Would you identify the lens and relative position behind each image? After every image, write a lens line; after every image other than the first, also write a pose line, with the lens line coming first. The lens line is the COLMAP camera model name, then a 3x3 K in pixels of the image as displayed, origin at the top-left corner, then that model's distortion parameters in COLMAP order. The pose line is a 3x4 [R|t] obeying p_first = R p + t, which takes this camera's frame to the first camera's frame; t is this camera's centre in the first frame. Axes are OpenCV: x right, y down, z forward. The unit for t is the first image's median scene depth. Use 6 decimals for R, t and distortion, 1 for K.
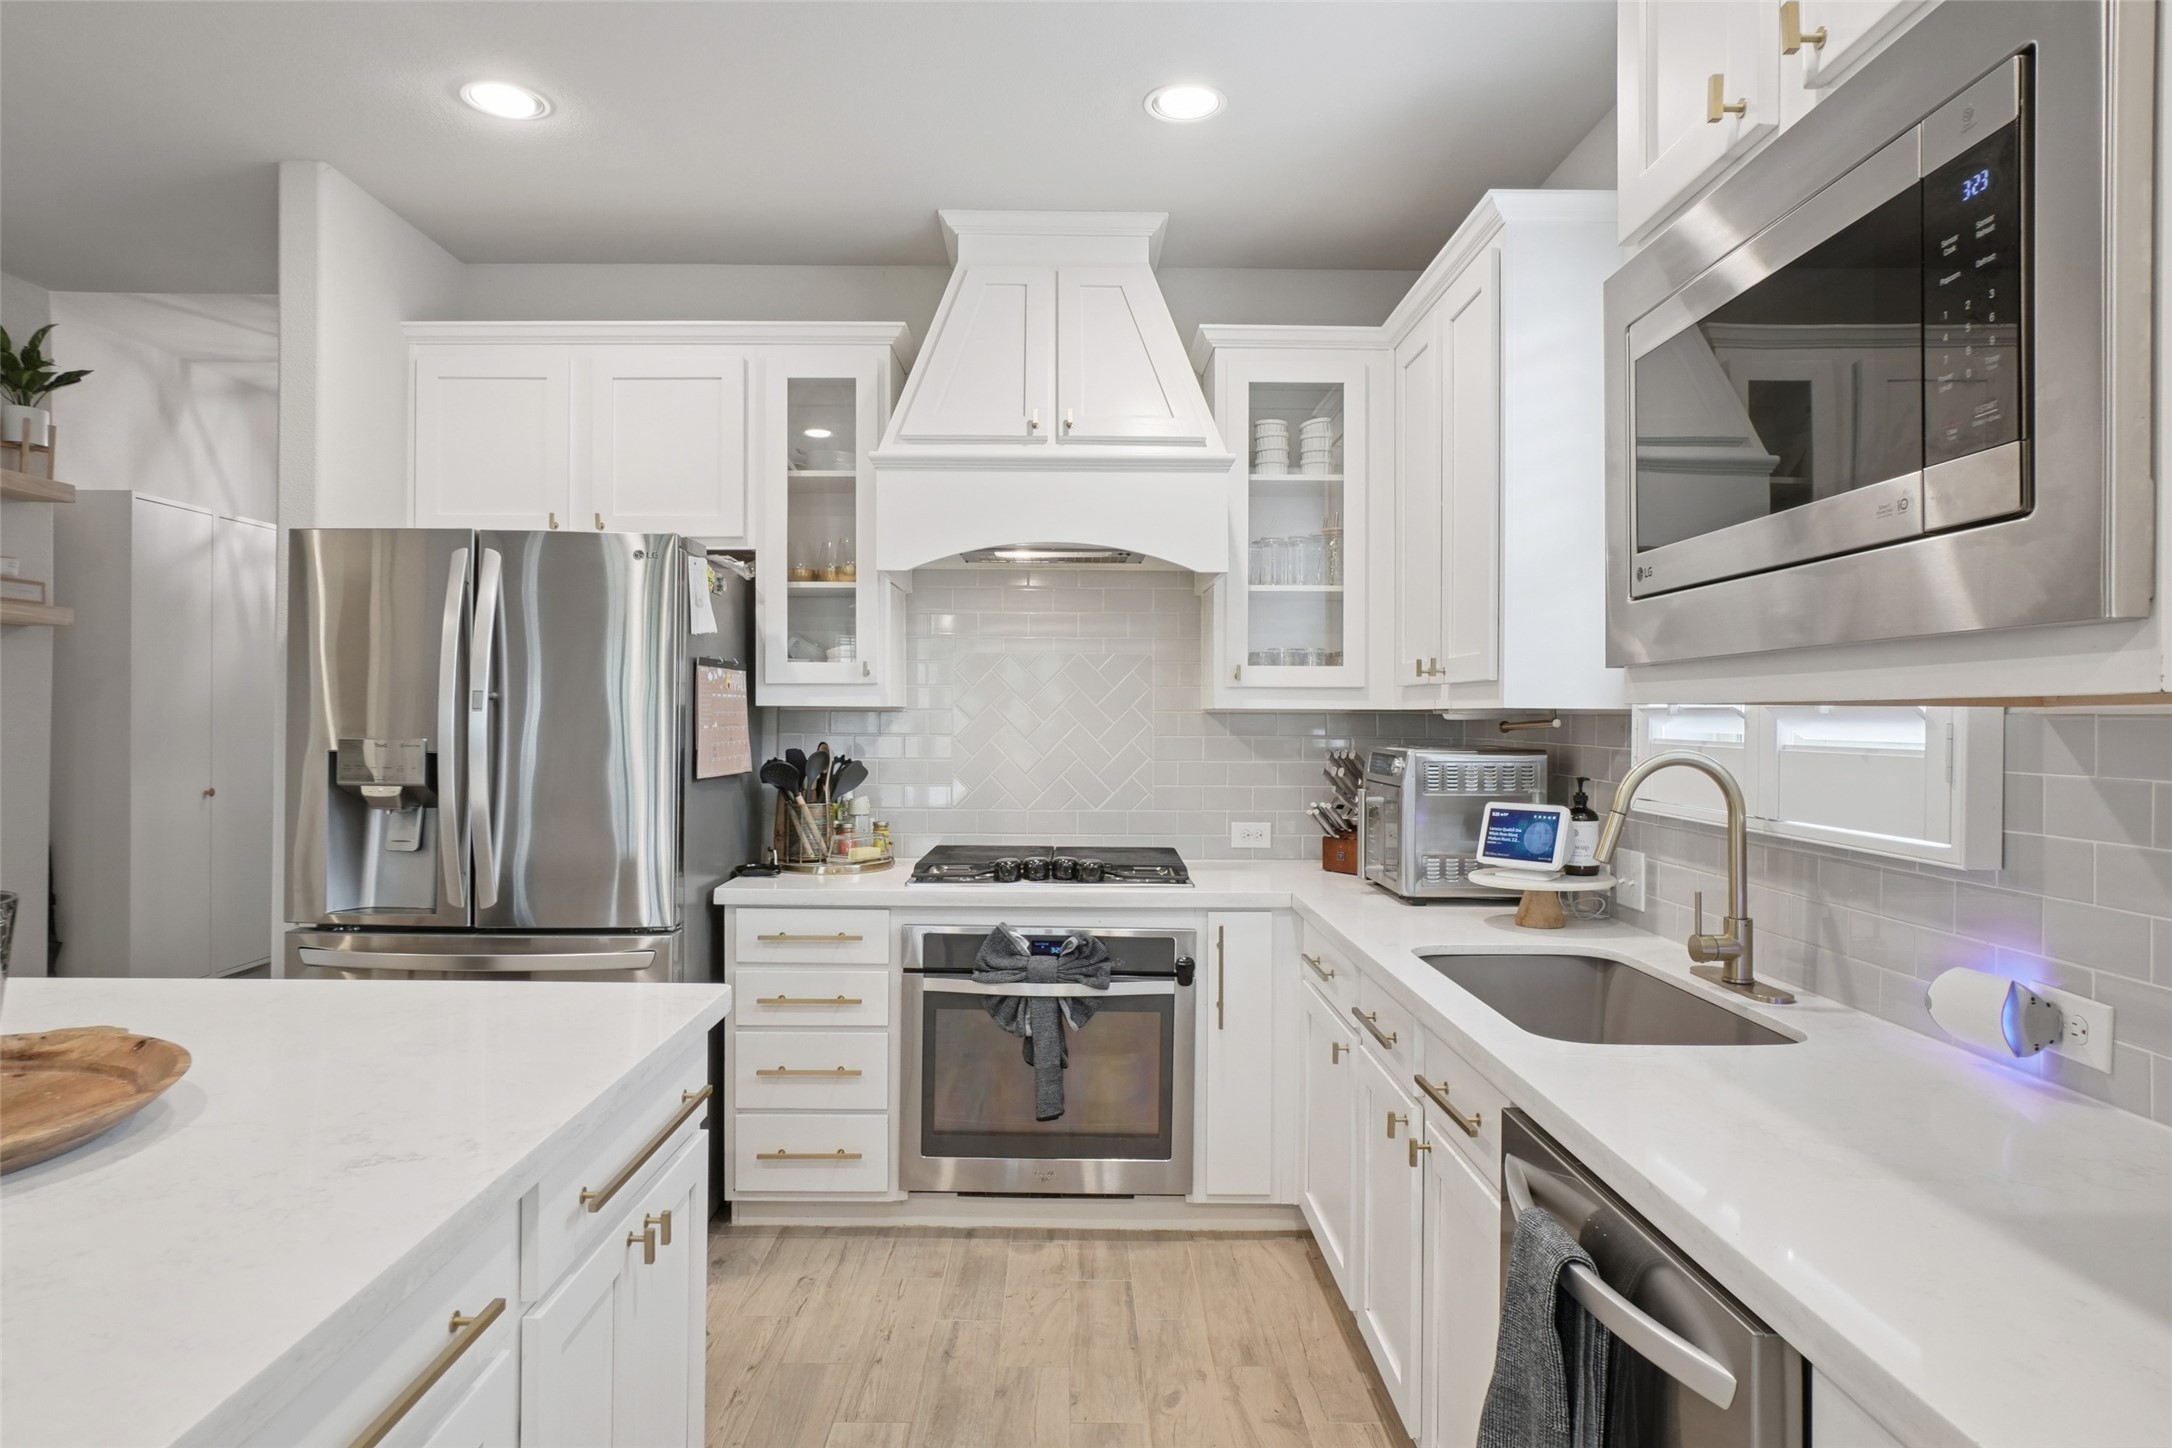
lens RADIAL K [[1230.0, 0, 1071.0], [0, 1230.0, 712.4], [0, 0, 1]] dist [-0.029510, 0.026983]
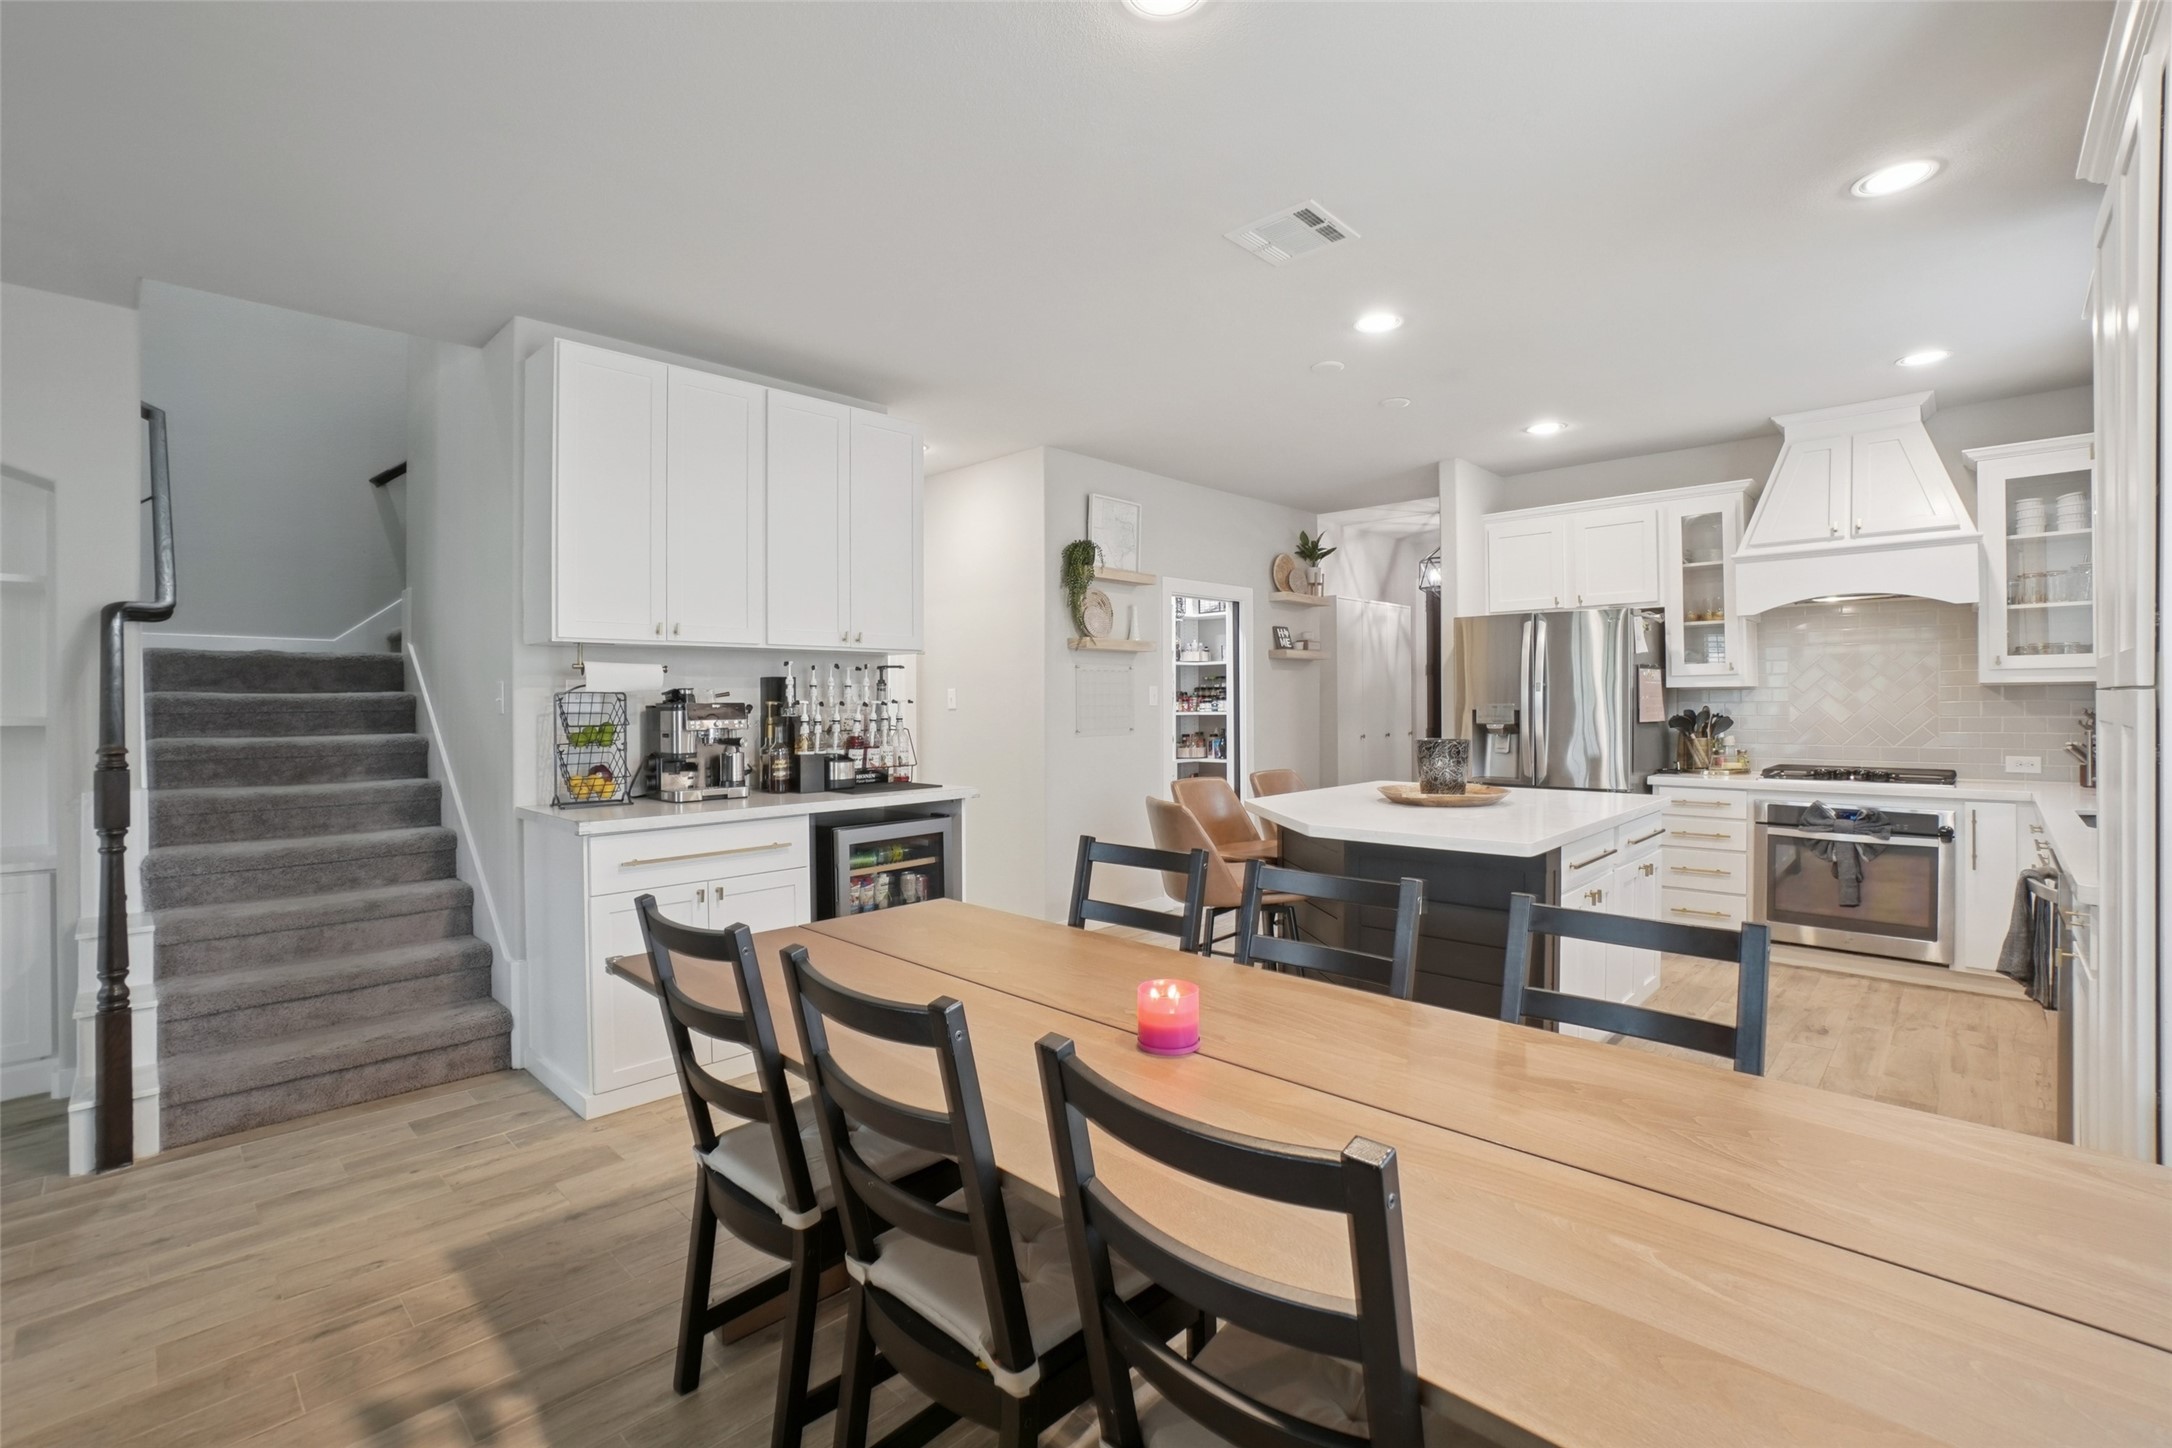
lens RADIAL K [[965.1, 0, 1083.1], [0, 965.1, 707.7], [0, 0, 1]] dist [-0.060902, 0.024772]
pose [[0.719315, -0.008285, -0.694634, 0.128329], [0.014489, 0.999890, 0.003078, 0.009430], [0.694533, -0.012278, 0.719356, -0.774477]]
